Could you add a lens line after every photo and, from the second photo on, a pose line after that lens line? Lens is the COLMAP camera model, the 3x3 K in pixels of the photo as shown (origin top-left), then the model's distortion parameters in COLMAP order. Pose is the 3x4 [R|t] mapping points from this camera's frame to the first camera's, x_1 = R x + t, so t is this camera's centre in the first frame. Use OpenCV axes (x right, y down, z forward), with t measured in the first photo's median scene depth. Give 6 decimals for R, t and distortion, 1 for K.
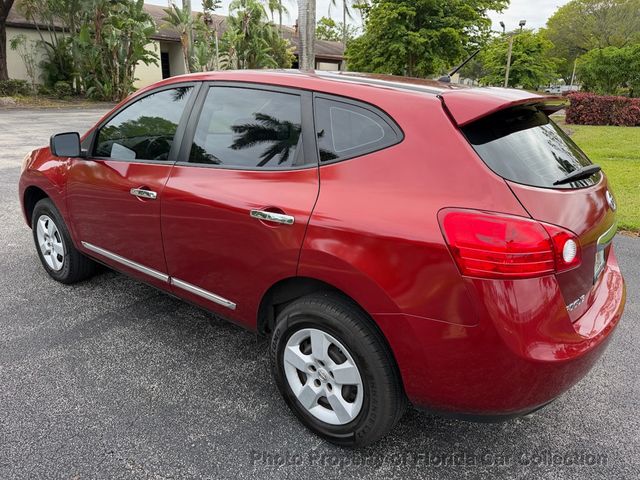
lens RADIAL K [[449.0, 0, 320.4], [0, 449.0, 241.7], [0, 0, 1]] dist [0.003386, -0.005015]
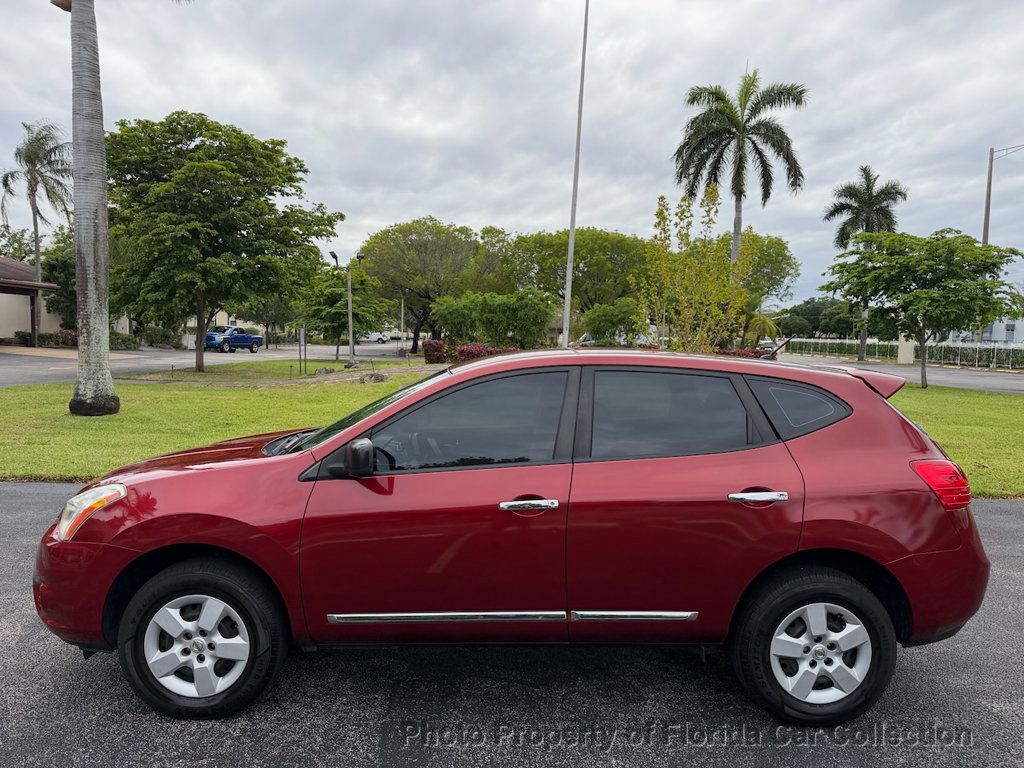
lens RADIAL K [[707.0, 0, 512.0], [0, 707.0, 384.0], [0, 0, 1]] dist [0.081687, -0.142740]
pose [[0.782041, -0.046912, 0.621459, -0.191003], [0.205518, 0.960797, -0.186095, -0.014191], [-0.588366, 0.273255, 0.761024, 0.008267]]
